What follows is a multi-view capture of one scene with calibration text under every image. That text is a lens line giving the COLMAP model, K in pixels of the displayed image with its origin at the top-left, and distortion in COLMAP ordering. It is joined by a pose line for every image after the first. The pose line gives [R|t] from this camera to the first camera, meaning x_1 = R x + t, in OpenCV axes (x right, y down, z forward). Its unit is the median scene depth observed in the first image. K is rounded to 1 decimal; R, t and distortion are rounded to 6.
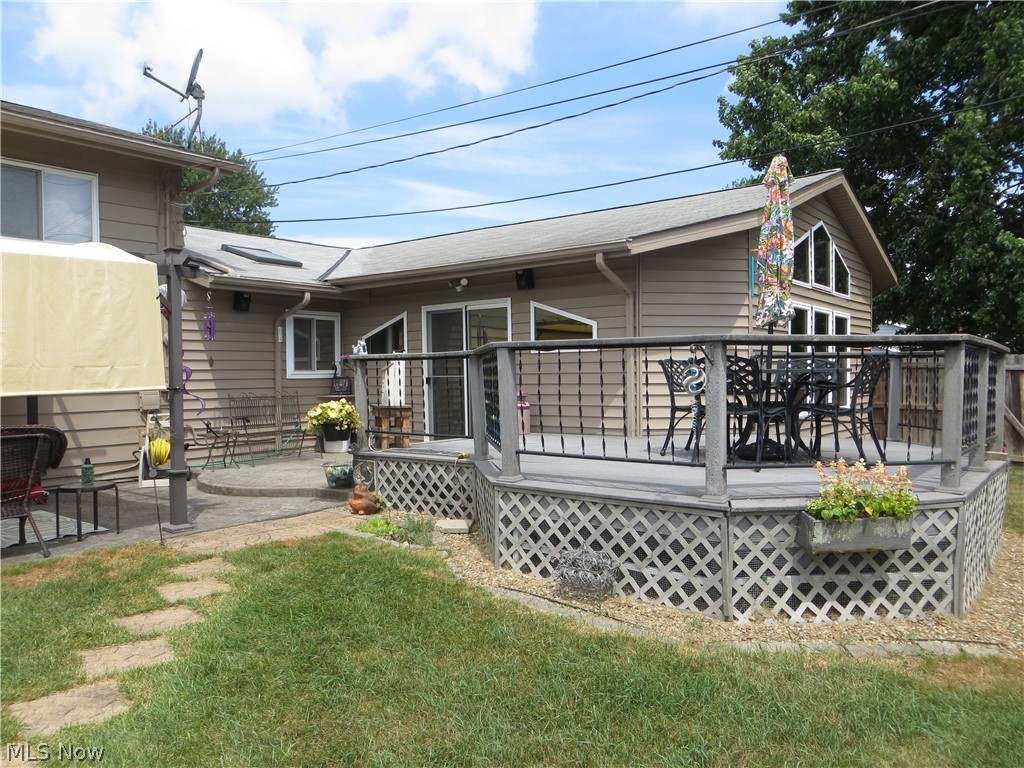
lens RADIAL K [[771.5, 0, 508.8], [0, 771.5, 384.6], [0, 0, 1]] dist [-0.001975, -0.004322]
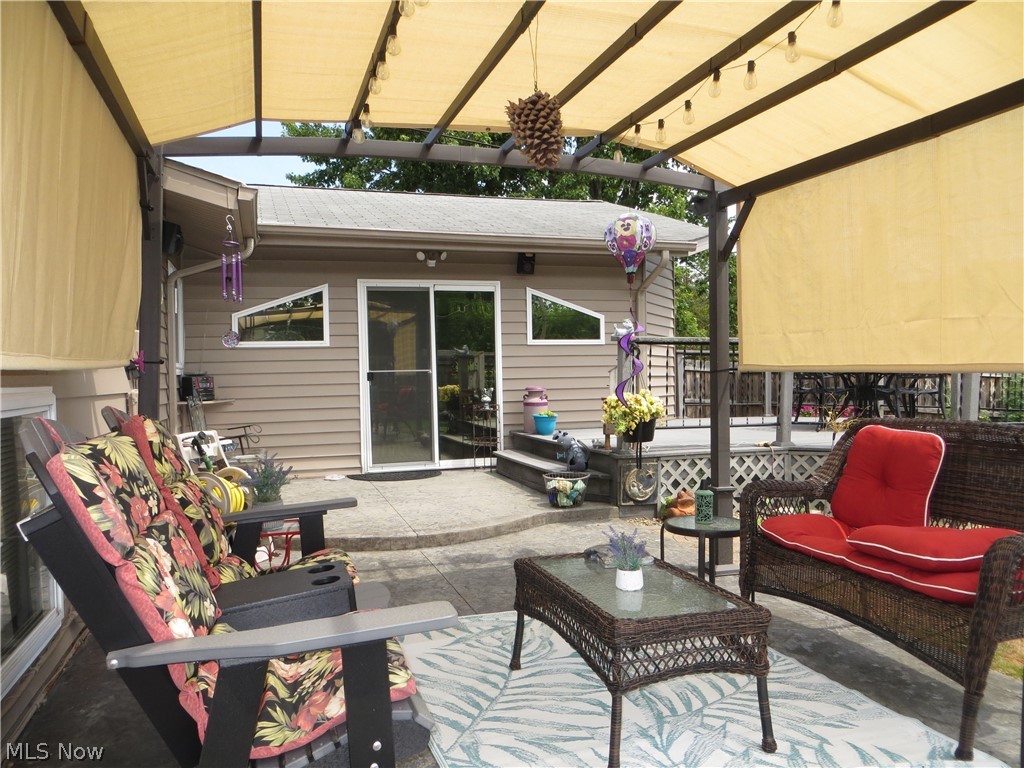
lens RADIAL K [[771.5, 0, 513.9], [0, 771.5, 383.4], [0, 0, 1]] dist [-0.001975, -0.004322]
pose [[0.560228, -0.008183, 0.828298, -1.046509], [0.020910, 0.999772, -0.004266, 0.012972], [-0.828075, 0.019709, 0.560271, 0.709972]]
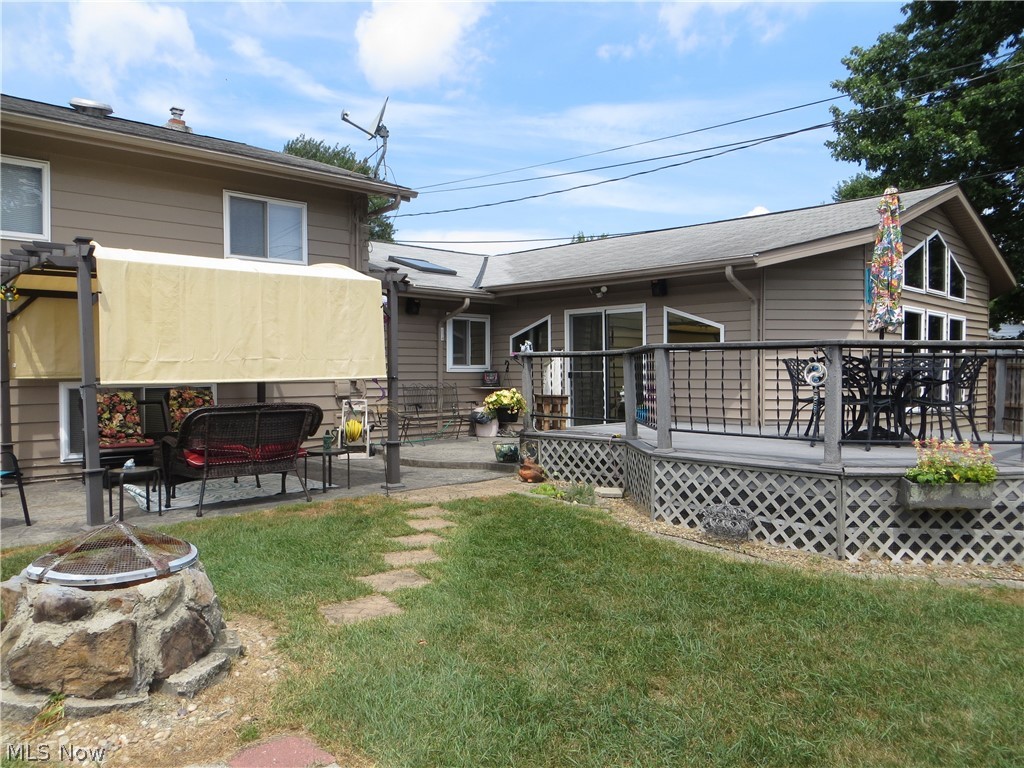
lens RADIAL K [[771.5, 0, 512.1], [0, 771.5, 379.1], [0, 0, 1]] dist [-0.001975, -0.004322]
pose [[0.991496, 0.012461, -0.129538, -0.064433], [-0.012909, 0.999913, -0.002621, 0.007785], [0.129494, 0.004271, 0.991571, -0.231015]]
